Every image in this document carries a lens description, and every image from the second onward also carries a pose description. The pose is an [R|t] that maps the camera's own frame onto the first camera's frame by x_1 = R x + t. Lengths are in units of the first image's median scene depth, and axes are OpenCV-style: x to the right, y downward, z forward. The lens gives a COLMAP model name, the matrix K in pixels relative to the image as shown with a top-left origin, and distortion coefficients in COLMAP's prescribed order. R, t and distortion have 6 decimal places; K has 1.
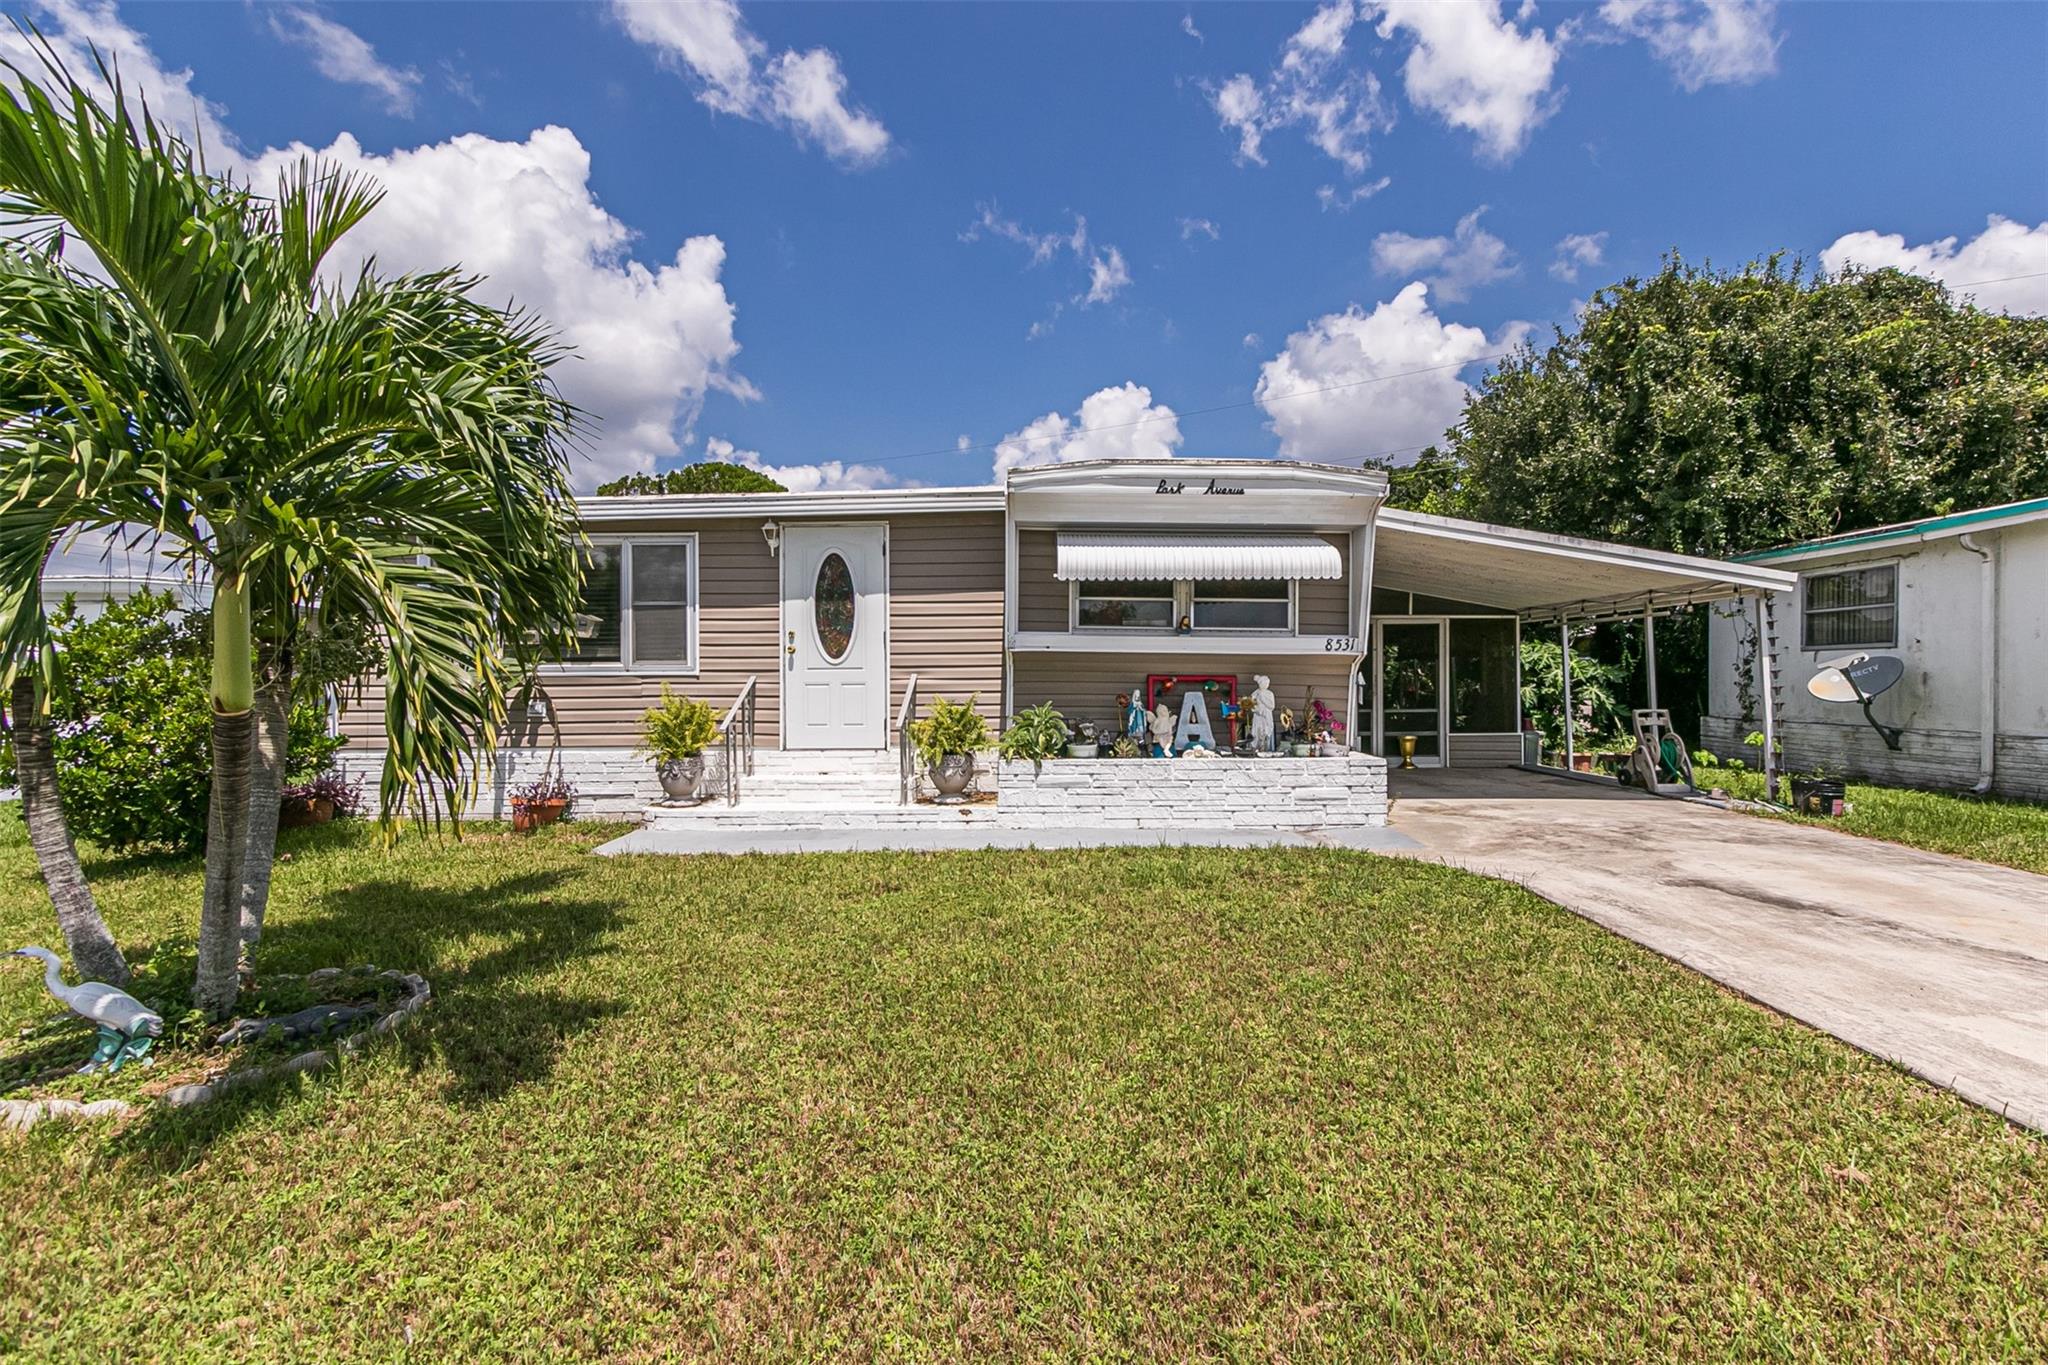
lens RADIAL K [[959.5, 0, 1024.6], [0, 959.5, 687.0], [0, 0, 1]] dist [0.005614, 0.000203]
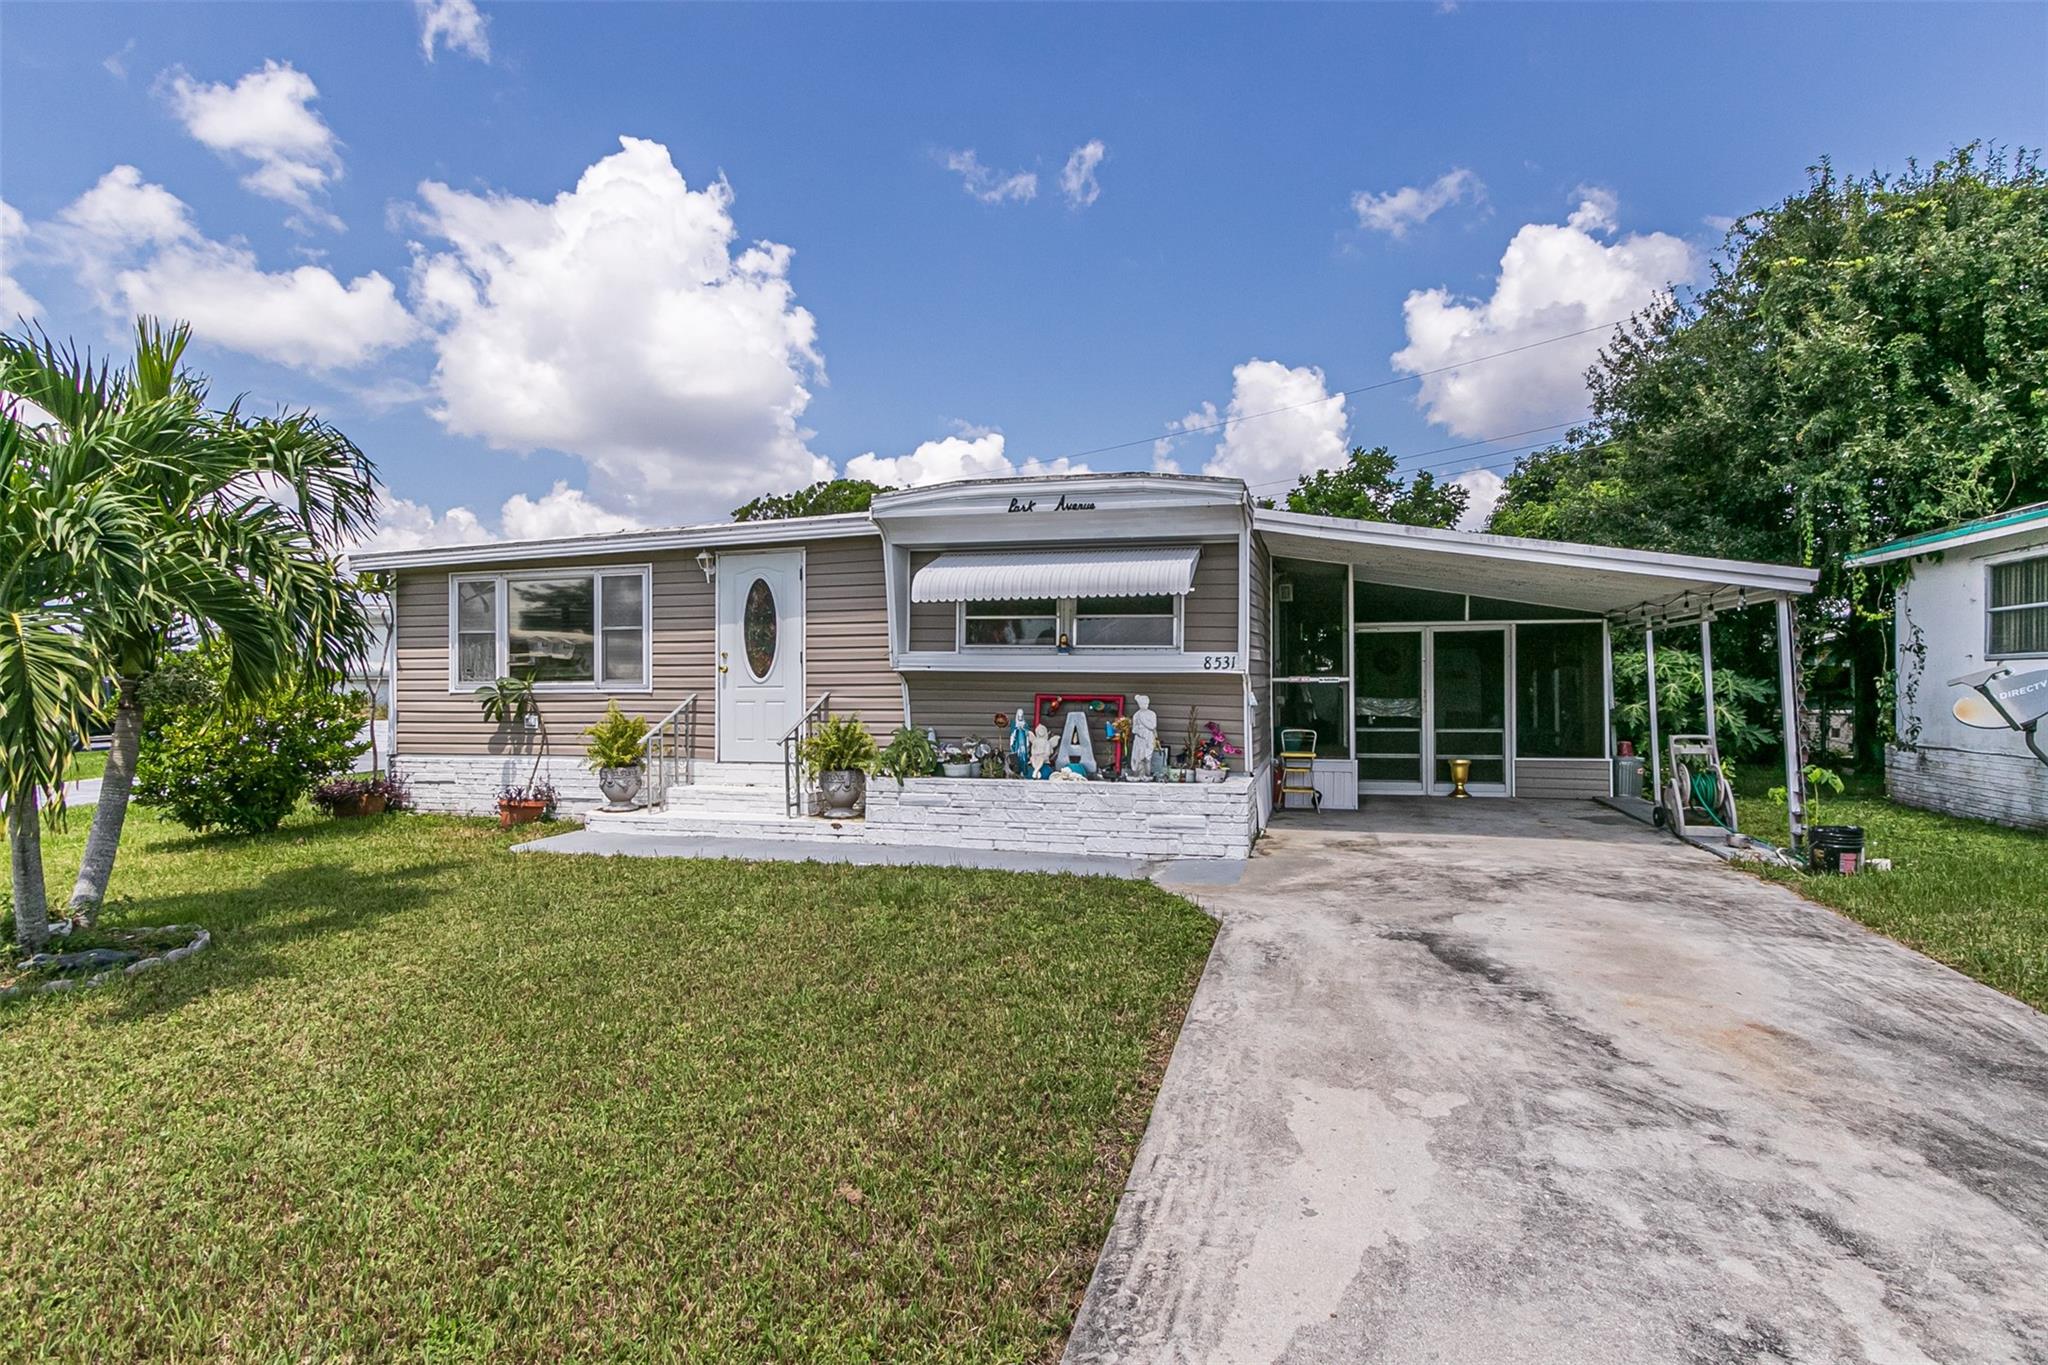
lens RADIAL K [[1026.0, 0, 1024.2], [0, 1026.0, 680.8], [0, 0, 1]] dist [0.004338, -0.001389]
pose [[0.959051, -0.000813, -0.283231, 0.418532], [-0.002178, 0.999945, -0.010246, -0.015120], [0.283224, 0.010443, 0.958997, -0.010880]]
